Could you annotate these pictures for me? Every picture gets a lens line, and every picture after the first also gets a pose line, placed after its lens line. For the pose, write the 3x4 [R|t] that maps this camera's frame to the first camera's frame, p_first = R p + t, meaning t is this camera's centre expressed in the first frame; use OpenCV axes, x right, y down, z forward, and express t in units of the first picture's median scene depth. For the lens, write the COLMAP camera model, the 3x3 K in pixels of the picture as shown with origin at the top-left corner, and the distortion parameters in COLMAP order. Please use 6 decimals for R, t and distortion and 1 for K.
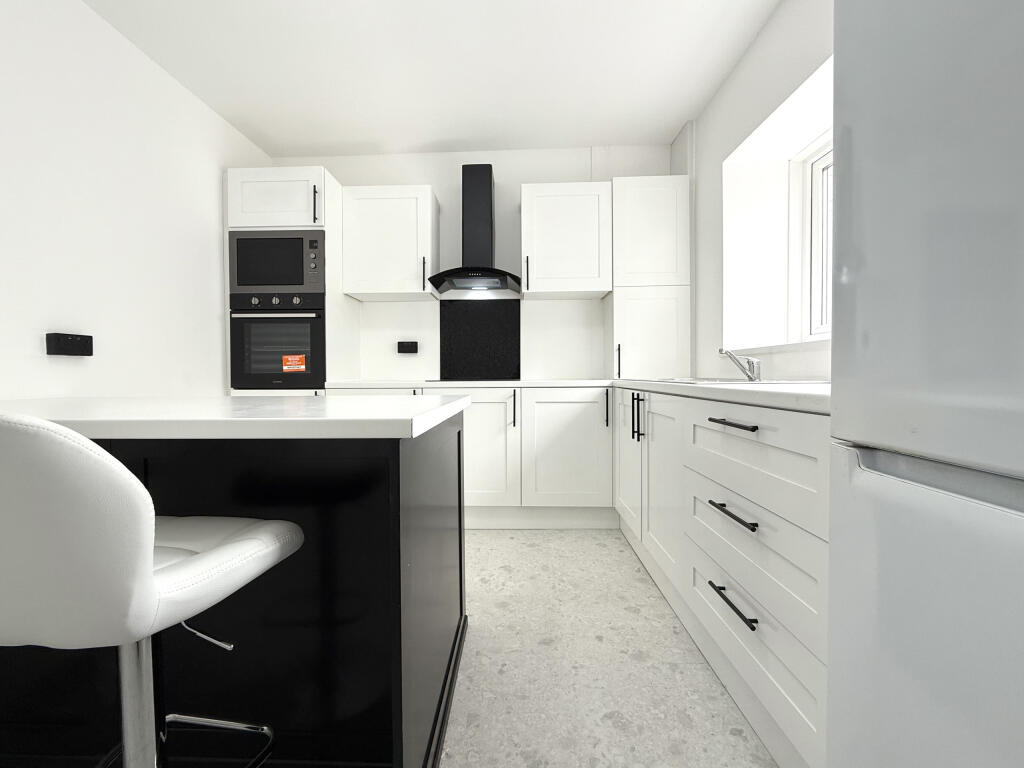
lens RADIAL K [[423.9, 0, 498.2], [0, 423.9, 382.1], [0, 0, 1]] dist [0.002996, 0.000141]
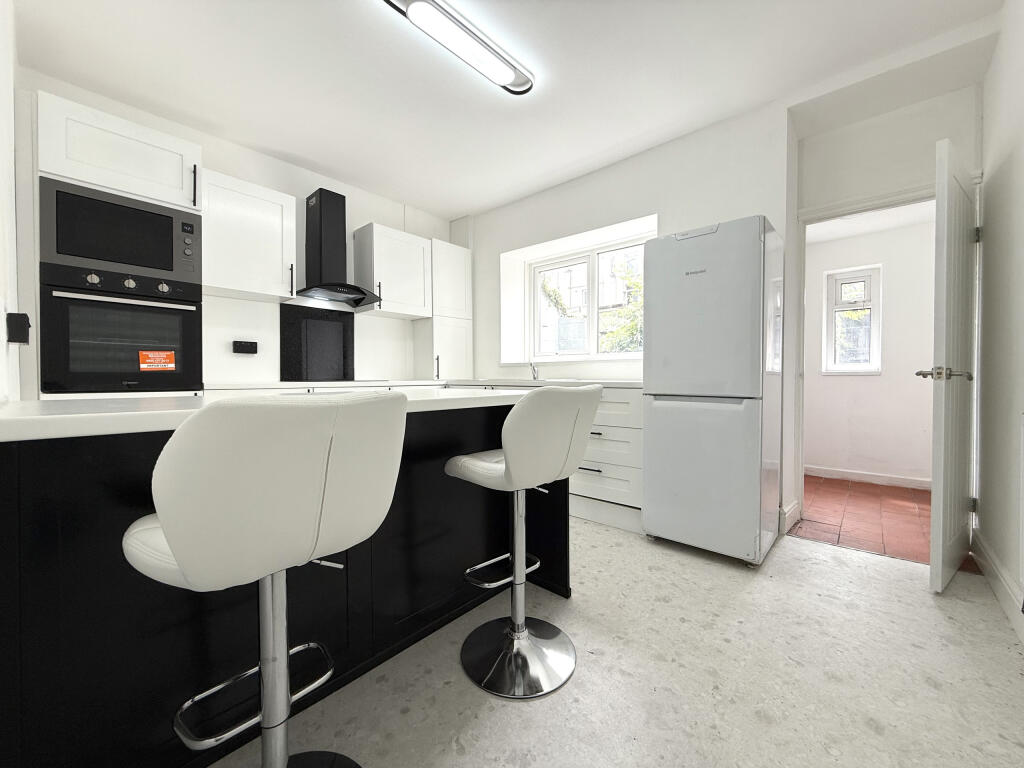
lens RADIAL K [[409.8, 0, 509.6], [0, 409.8, 384.2], [0, 0, 1]] dist [-0.002054, 0.000298]
pose [[0.627349, -0.008603, 0.778691, -0.680039], [0.012956, 0.999916, 0.000610, 0.011025], [-0.778631, 0.009706, 0.627408, -0.062336]]
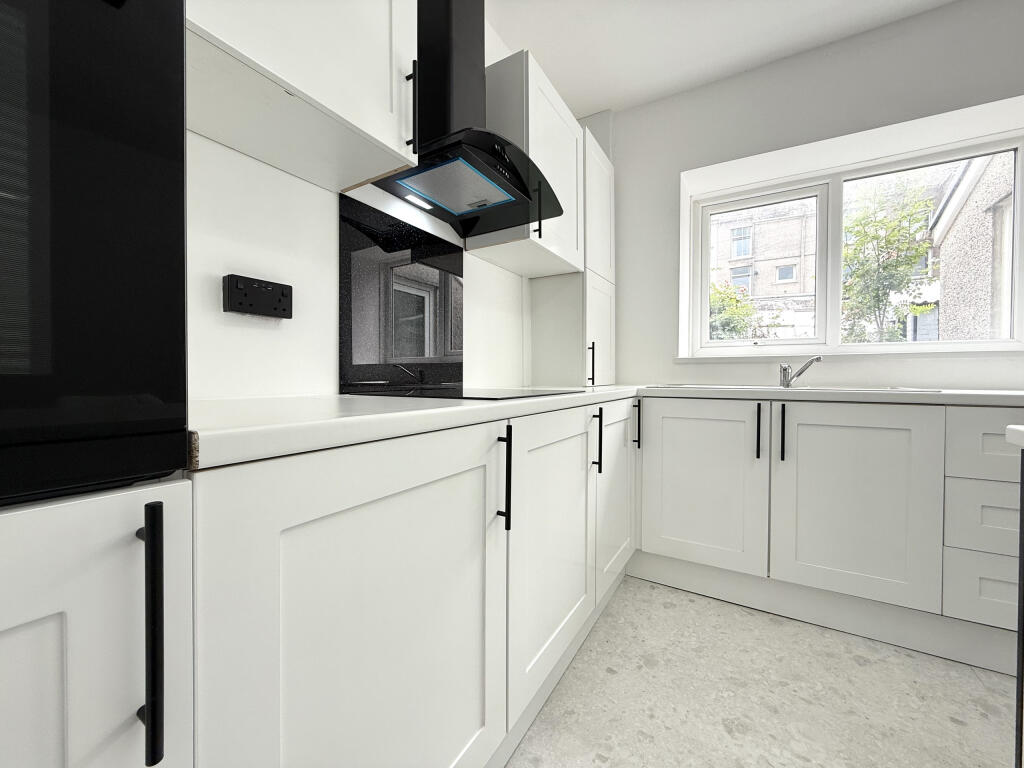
lens RADIAL K [[409.8, 0, 506.9], [0, 409.8, 384.8], [0, 0, 1]] dist [-0.002054, 0.000298]
pose [[0.475141, -0.010293, 0.879850, -0.486943], [0.013057, 0.999904, 0.004646, -0.016289], [-0.879813, 0.009280, 0.475229, 0.824182]]
